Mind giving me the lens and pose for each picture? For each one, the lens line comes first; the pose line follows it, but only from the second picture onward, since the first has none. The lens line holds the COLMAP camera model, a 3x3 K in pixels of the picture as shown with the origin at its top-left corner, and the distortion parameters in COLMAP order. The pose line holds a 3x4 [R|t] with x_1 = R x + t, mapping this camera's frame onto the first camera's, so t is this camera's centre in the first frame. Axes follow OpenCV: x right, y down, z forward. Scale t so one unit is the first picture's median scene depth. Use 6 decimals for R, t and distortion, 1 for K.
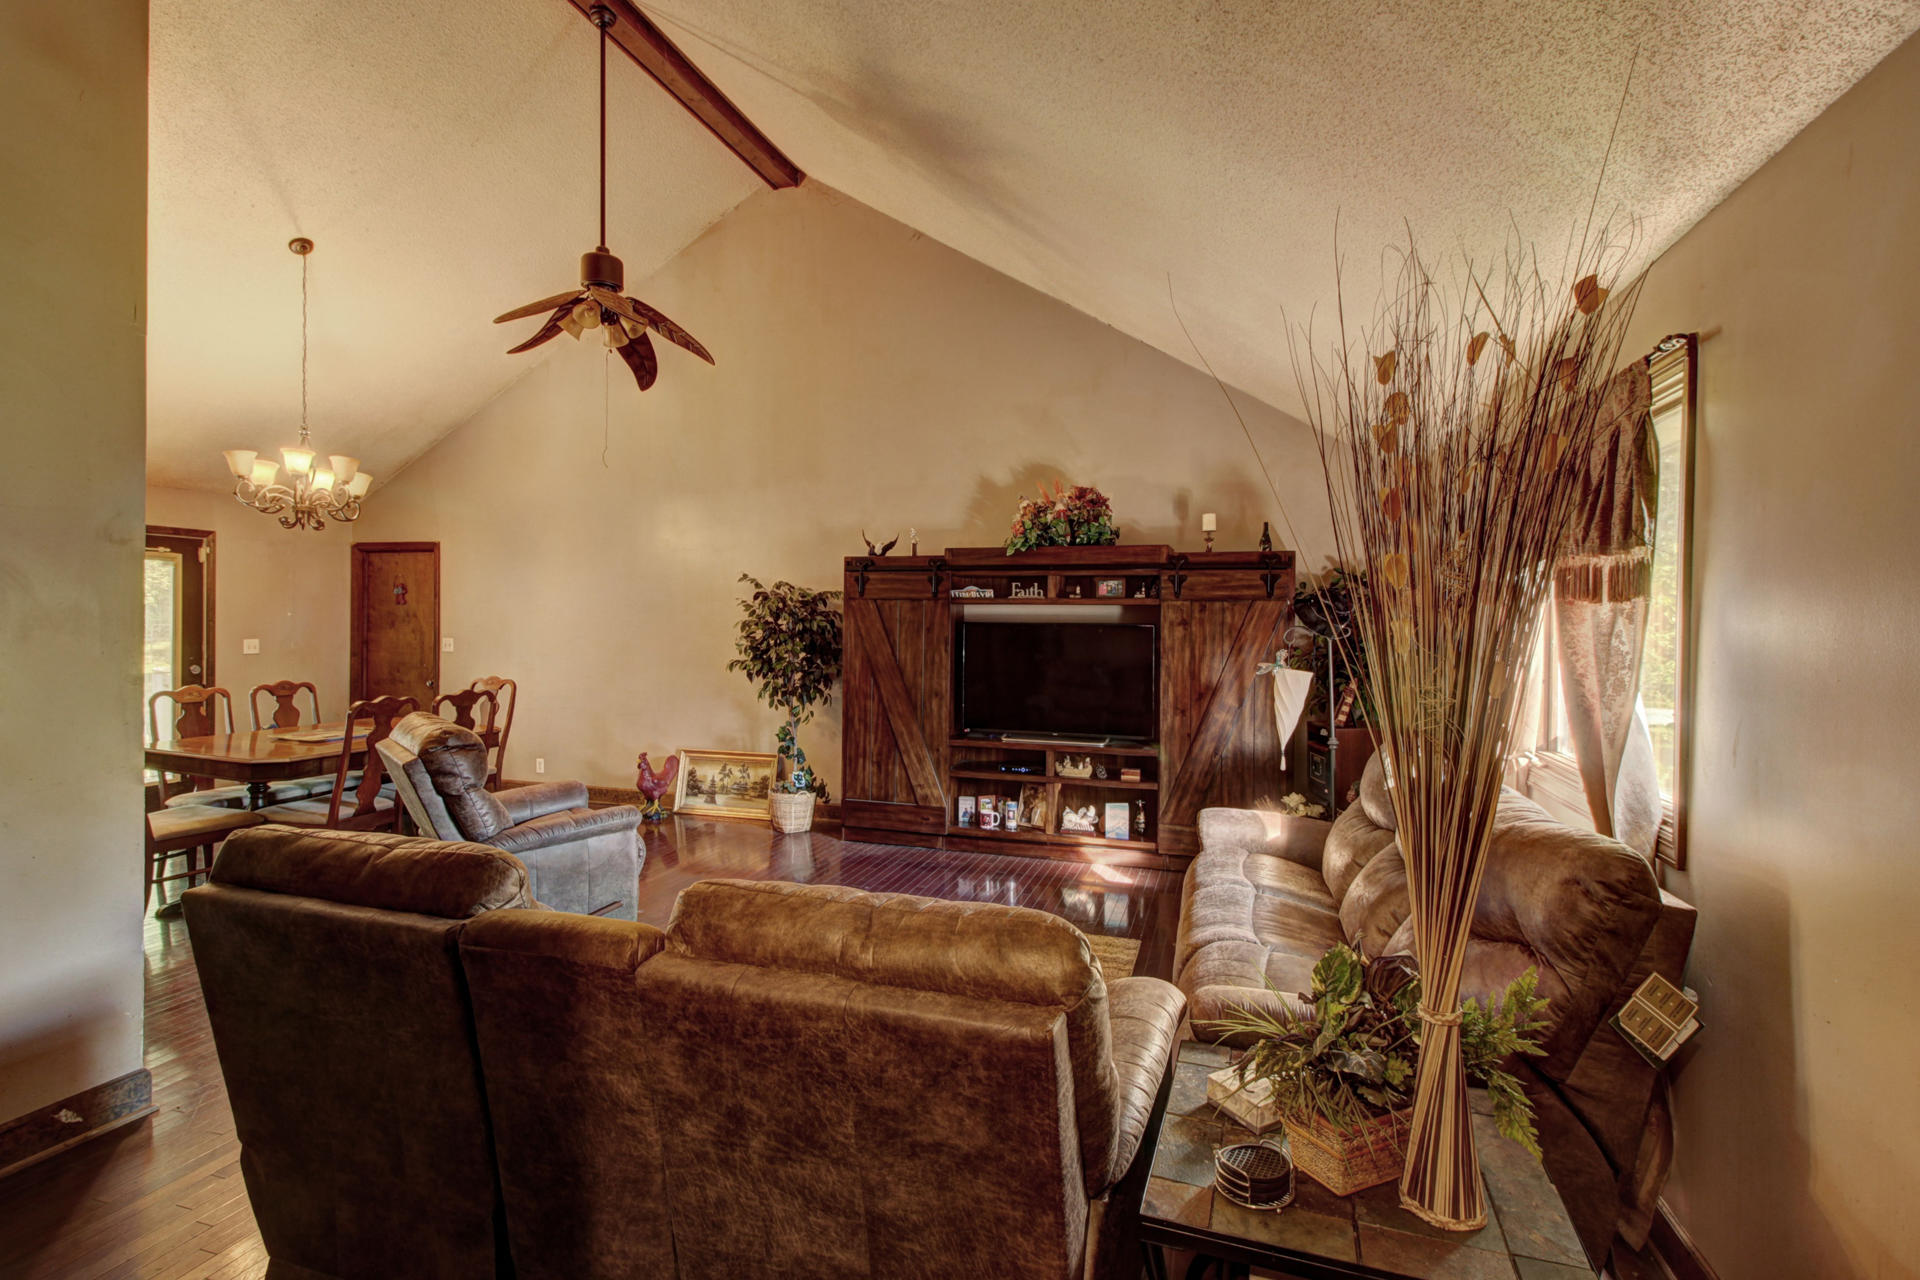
lens RADIAL K [[916.2, 0, 949.7], [0, 916.2, 630.8], [0, 0, 1]] dist [-0.002591, -0.009916]
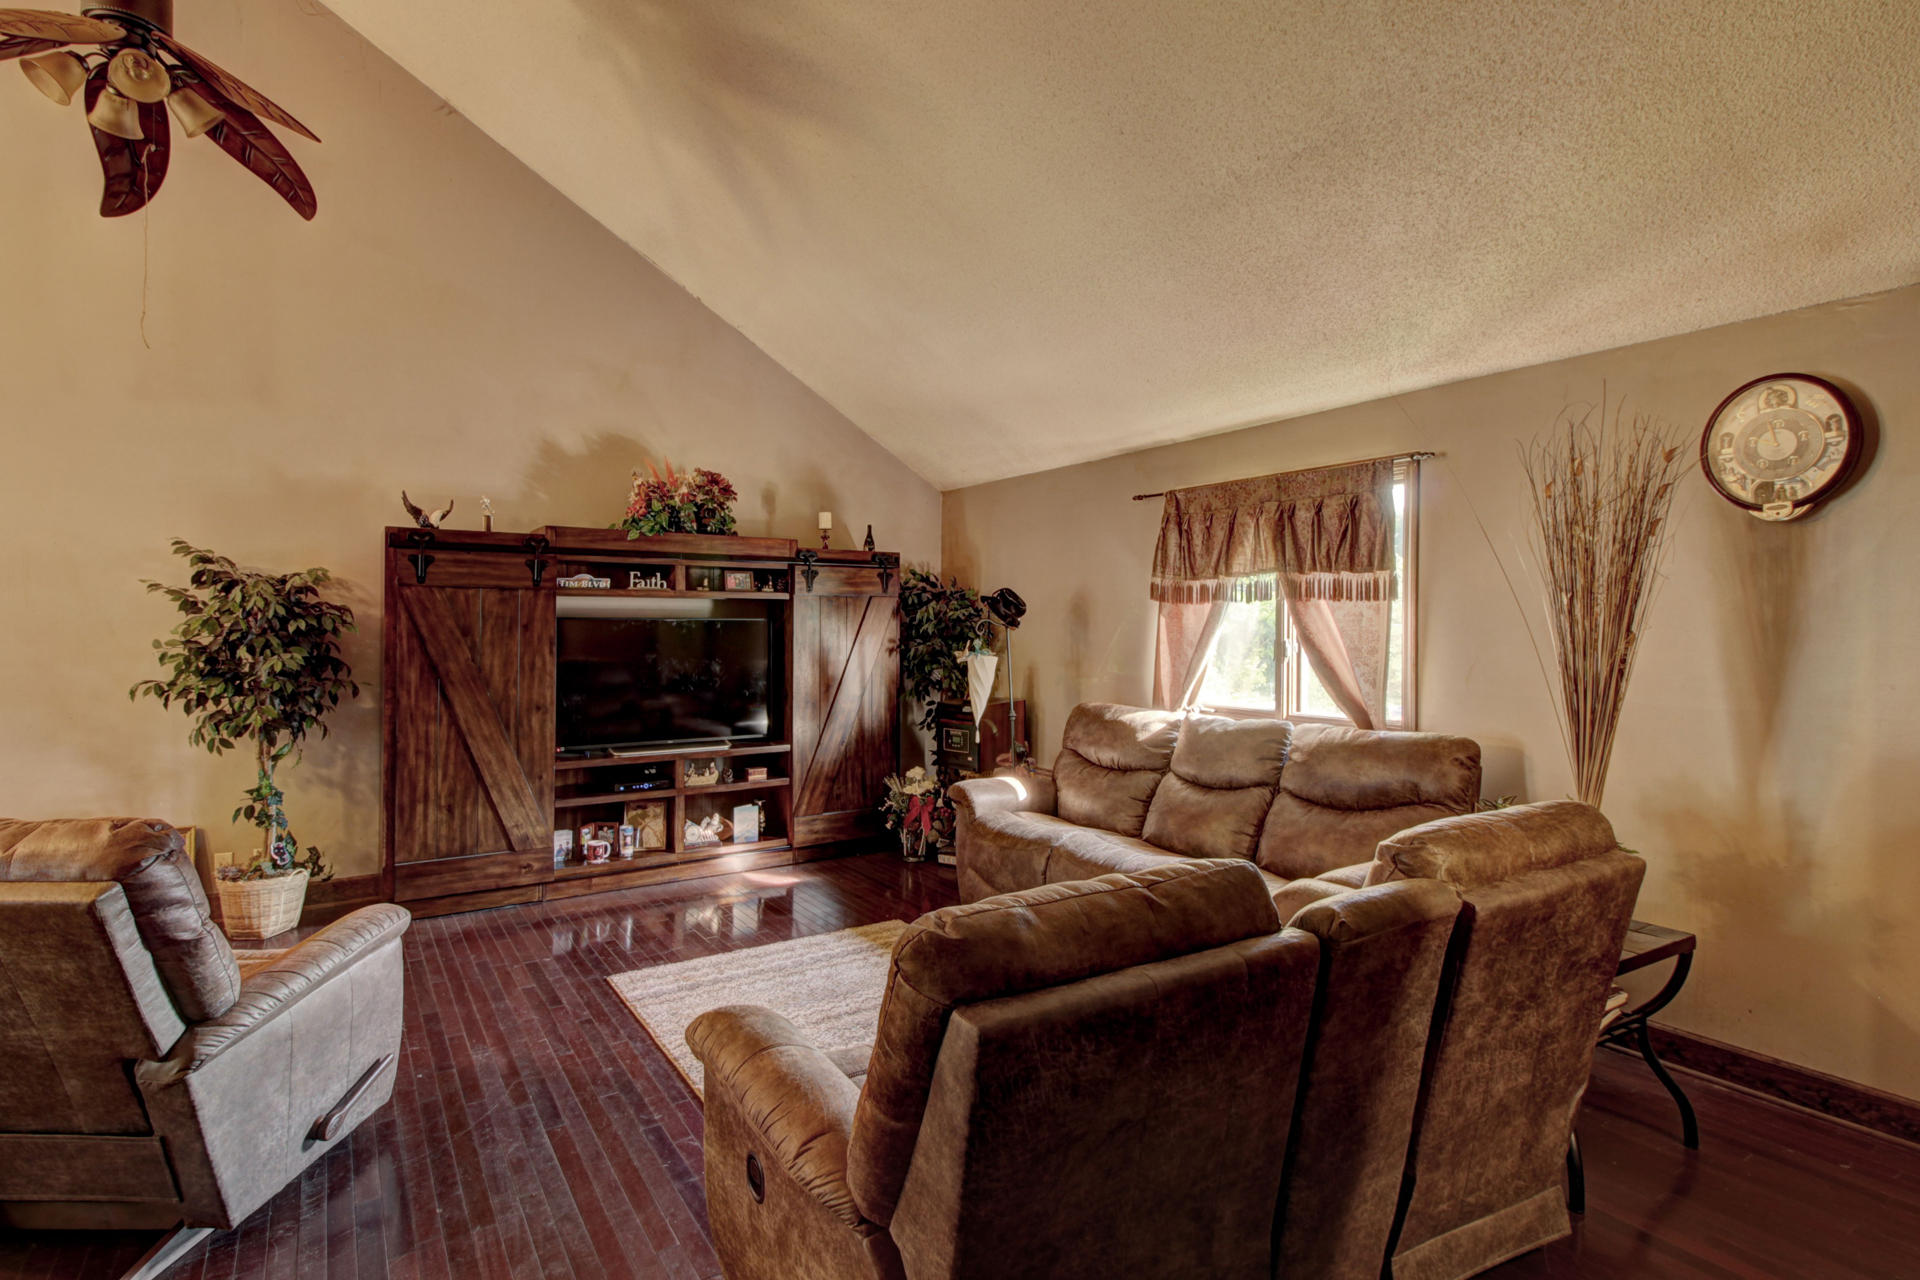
lens RADIAL K [[965.3, 0, 969.5], [0, 965.3, 628.3], [0, 0, 1]] dist [0.004032, -0.000067]
pose [[0.615799, -0.012103, 0.787810, -0.447000], [0.011379, 0.999914, 0.006468, -0.001136], [-0.787821, 0.004981, 0.615884, 0.184526]]
